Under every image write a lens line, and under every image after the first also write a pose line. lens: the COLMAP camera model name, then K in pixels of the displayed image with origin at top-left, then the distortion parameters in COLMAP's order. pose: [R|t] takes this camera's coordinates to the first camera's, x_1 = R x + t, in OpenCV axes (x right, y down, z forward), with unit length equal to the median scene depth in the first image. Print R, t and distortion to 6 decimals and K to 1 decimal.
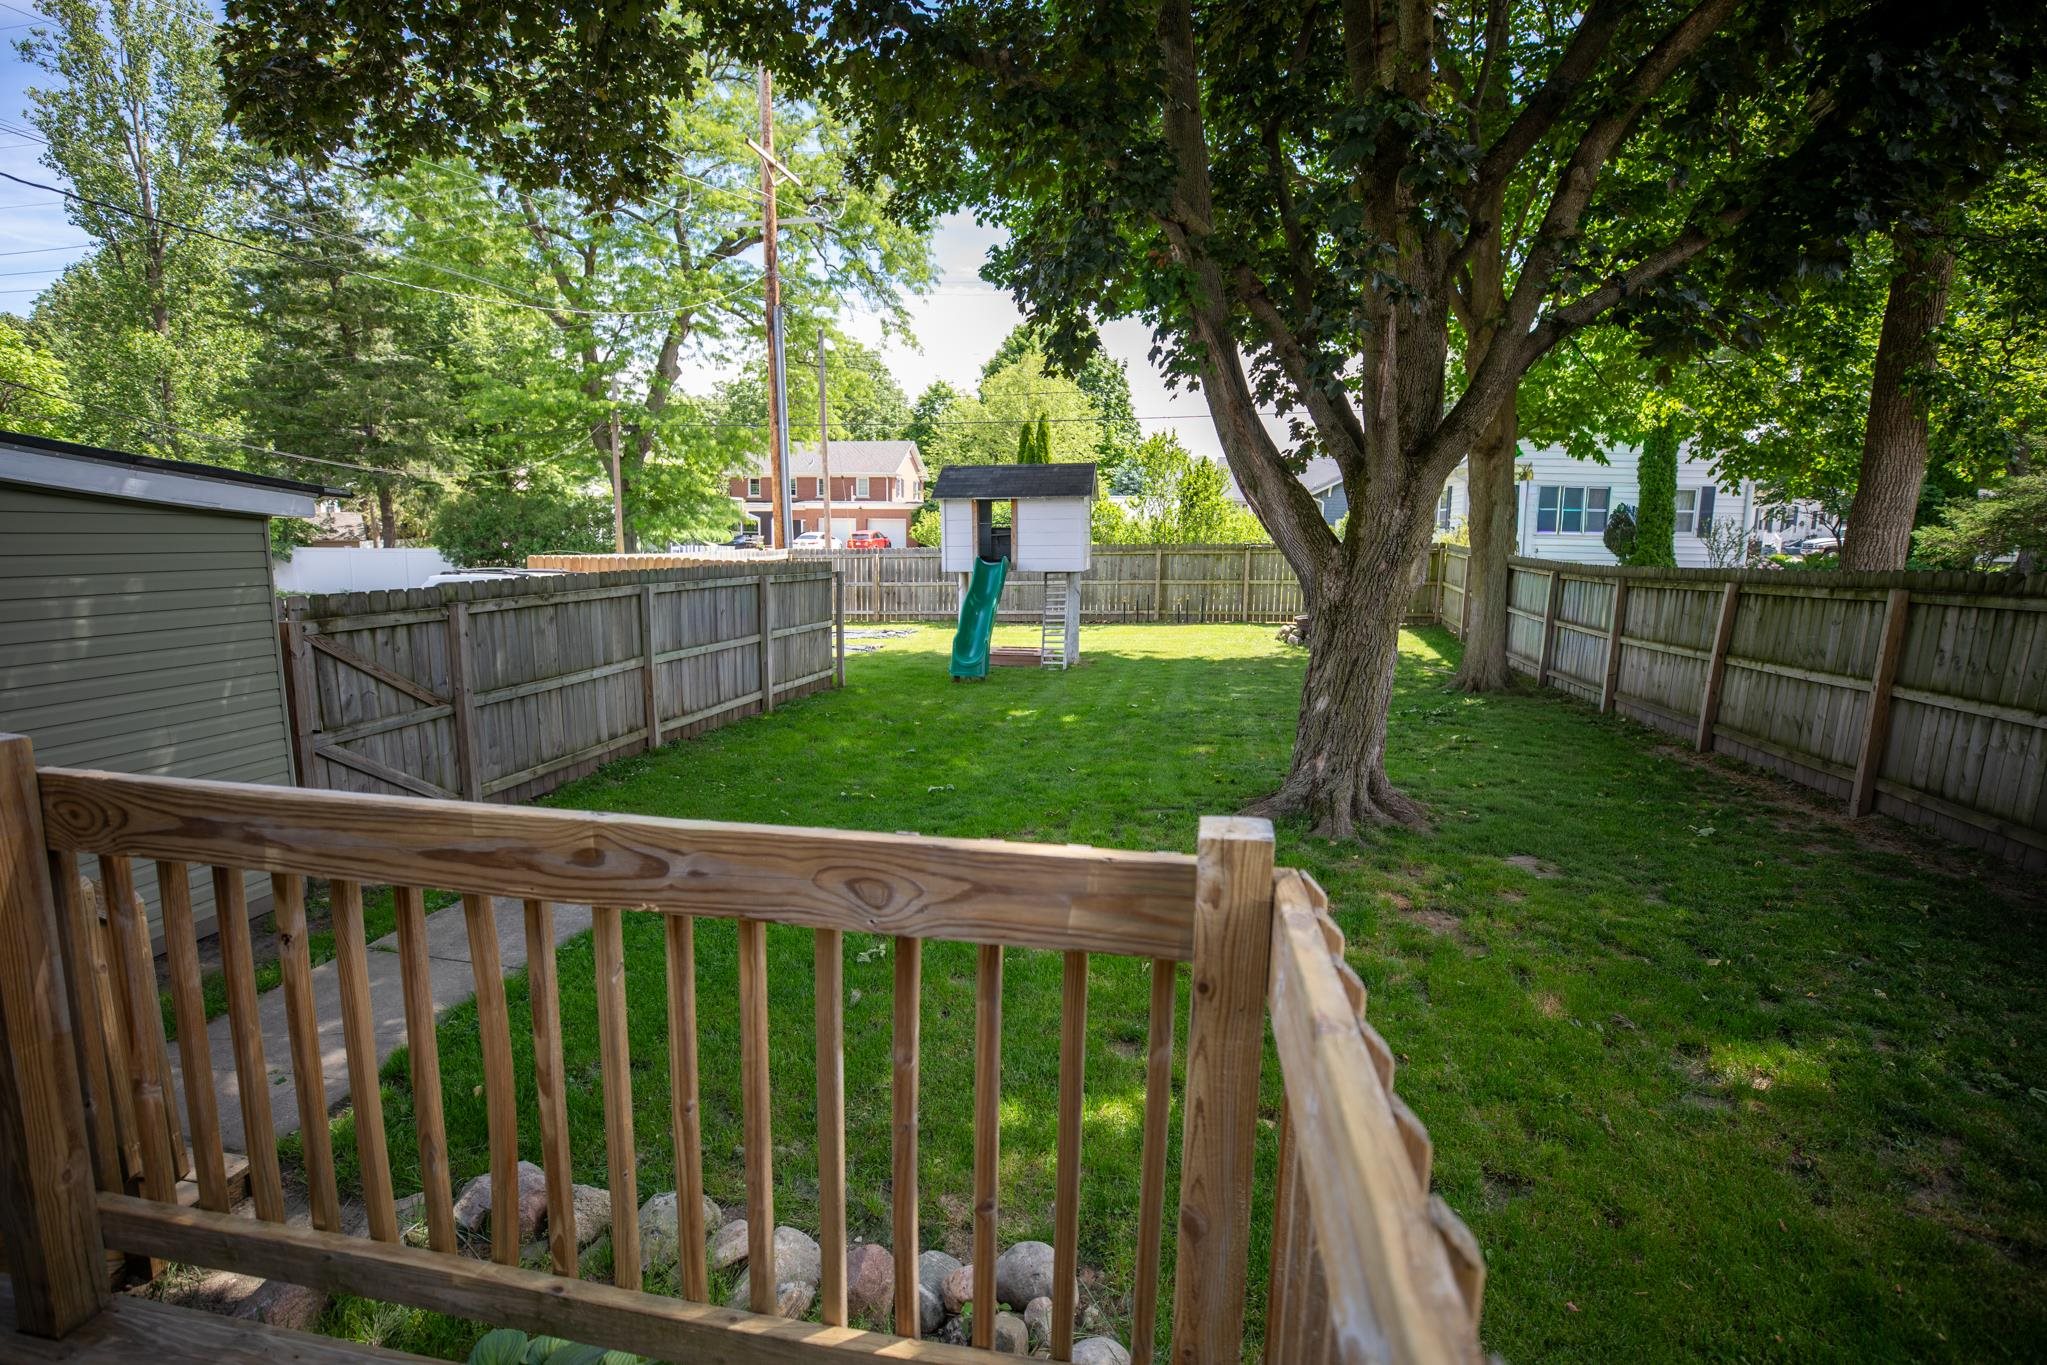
lens RADIAL K [[939.3, 0, 1017.8], [0, 939.3, 688.4], [0, 0, 1]] dist [-0.024348, 0.000551]
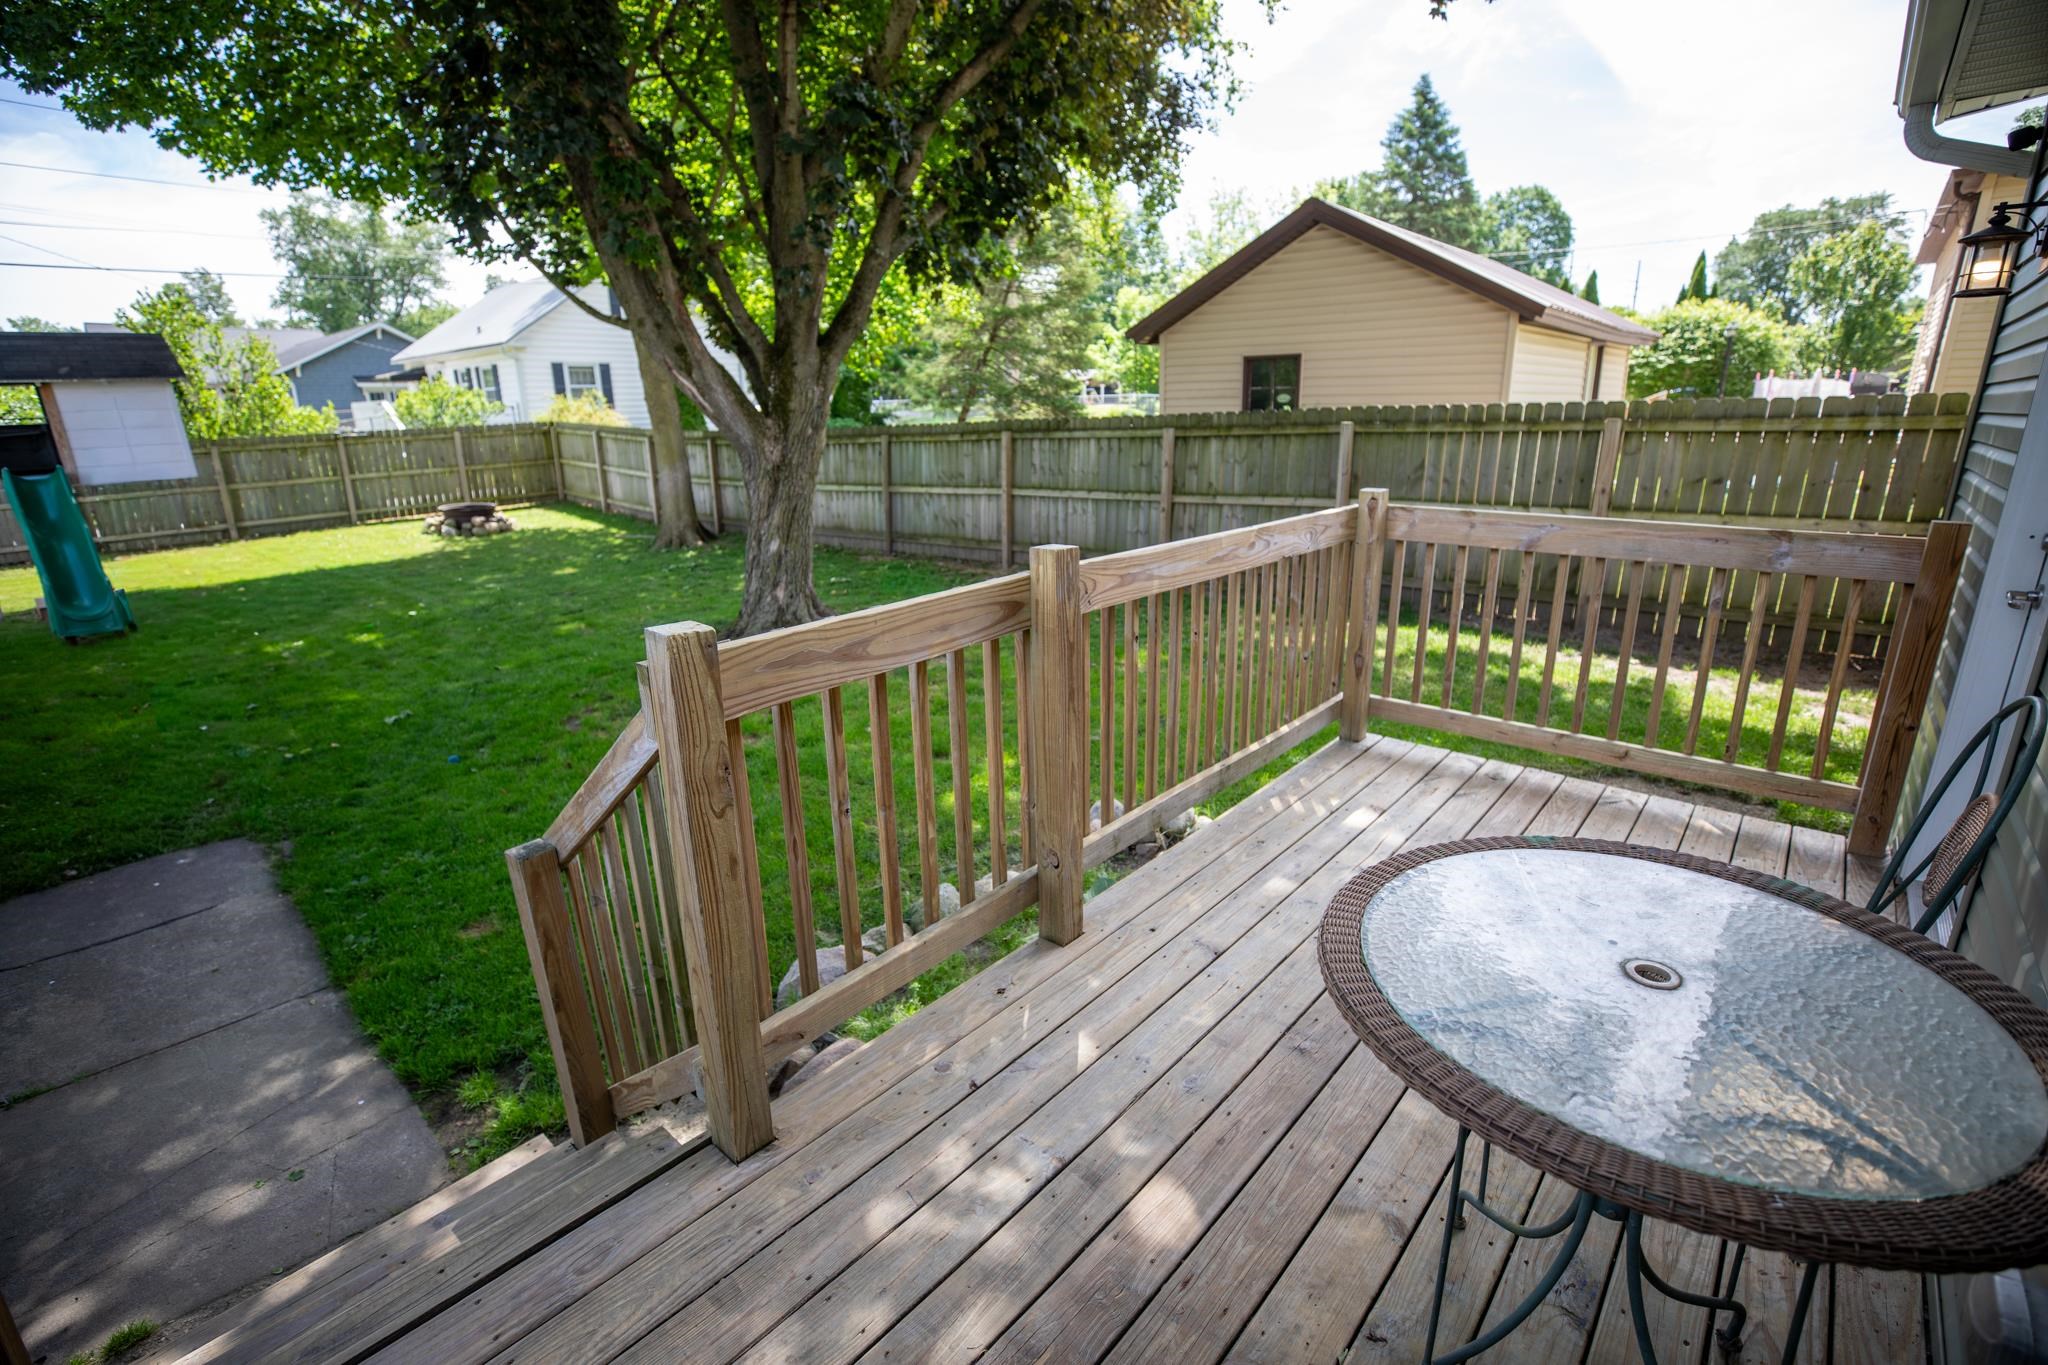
lens RADIAL K [[939.7, 0, 1025.2], [0, 939.7, 687.8], [0, 0, 1]] dist [-0.024348, 0.000551]
pose [[0.515004, -0.265958, 0.814885, -0.595752], [0.161888, 0.963719, 0.212221, -0.012820], [-0.841762, 0.022626, 0.539375, 0.039193]]
